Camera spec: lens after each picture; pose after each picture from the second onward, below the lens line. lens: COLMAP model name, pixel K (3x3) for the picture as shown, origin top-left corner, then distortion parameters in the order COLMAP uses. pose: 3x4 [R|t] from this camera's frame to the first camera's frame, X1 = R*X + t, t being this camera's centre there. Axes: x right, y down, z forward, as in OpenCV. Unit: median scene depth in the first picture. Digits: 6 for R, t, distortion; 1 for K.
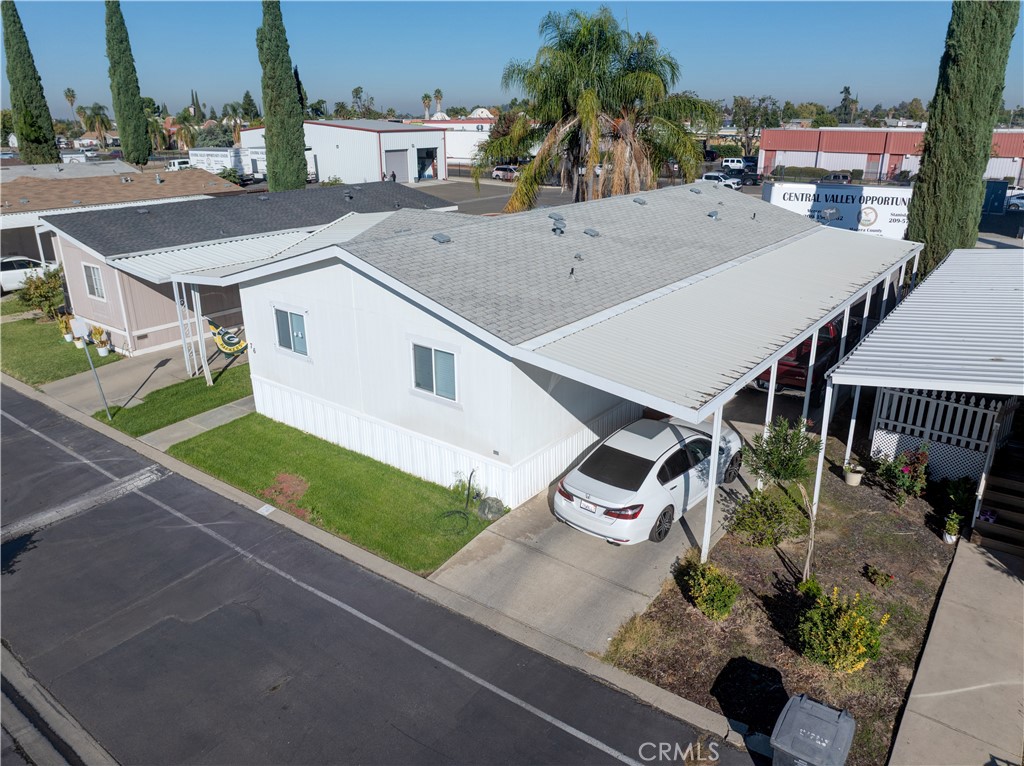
lens RADIAL K [[720.8, 0, 519.6], [0, 720.8, 382.3], [0, 0, 1]] dist [-0.042994, 0.017436]
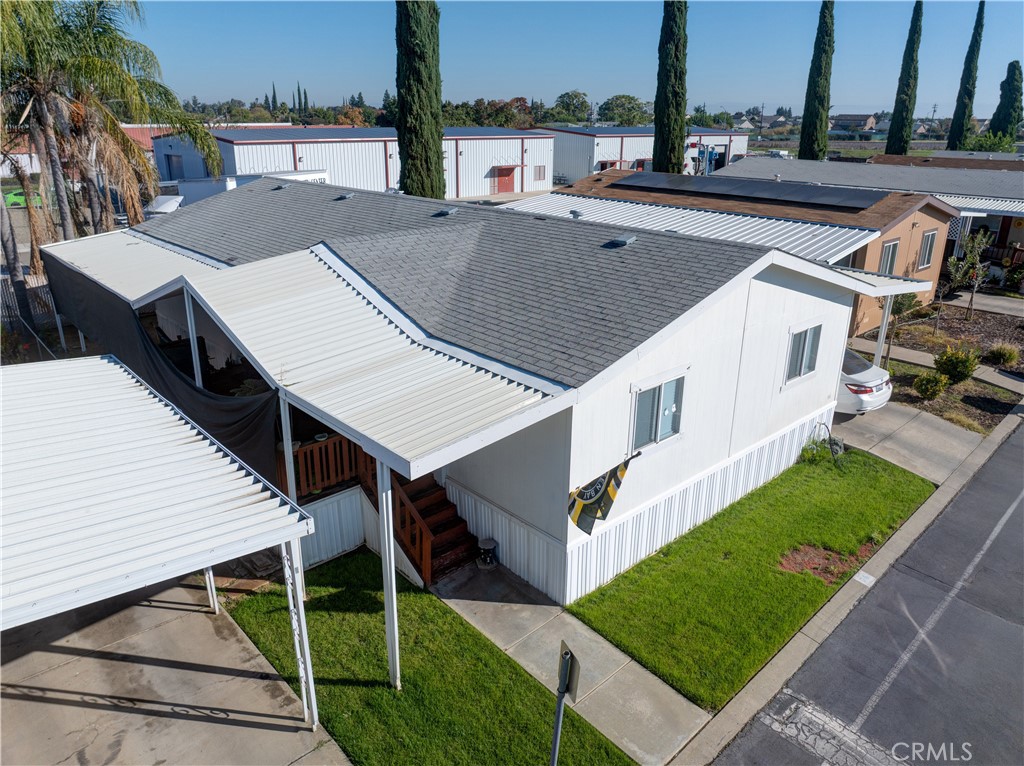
lens RADIAL K [[720.8, 0, 515.3], [0, 720.8, 383.3], [0, 0, 1]] dist [-0.042994, 0.017436]
pose [[0.174865, -0.337085, 0.925092, -0.923380], [0.335136, 0.903843, 0.265993, -0.308514], [-0.925800, 0.263519, 0.271020, 0.925475]]
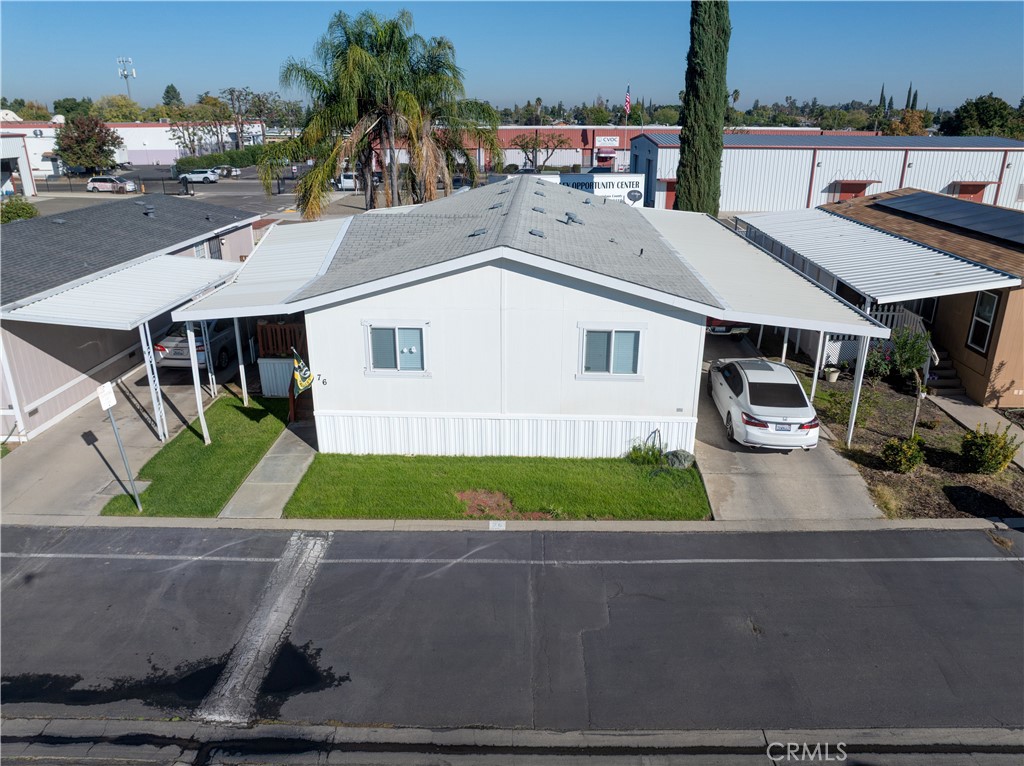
lens RADIAL K [[720.8, 0, 519.2], [0, 720.8, 379.3], [0, 0, 1]] dist [-0.042994, 0.017436]
pose [[0.815737, -0.195082, 0.544533, -0.693864], [0.197501, 0.978771, 0.054784, -0.051413], [-0.543661, 0.062857, 0.836948, 0.140731]]
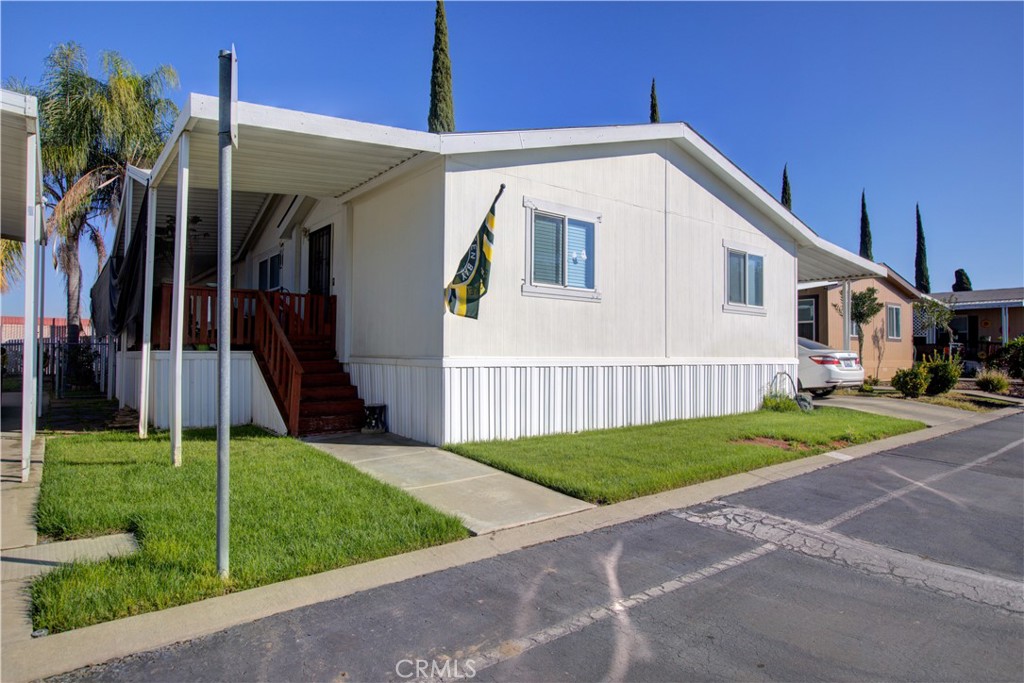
lens RADIAL K [[592.3, 0, 512.9], [0, 592.3, 339.0], [0, 0, 1]] dist [-0.016922, 0.012925]
pose [[0.257480, 0.028104, 0.965875, -0.794056], [0.332444, 0.935980, -0.115856, 0.039329], [-0.907295, 0.350930, 0.231653, 0.939036]]
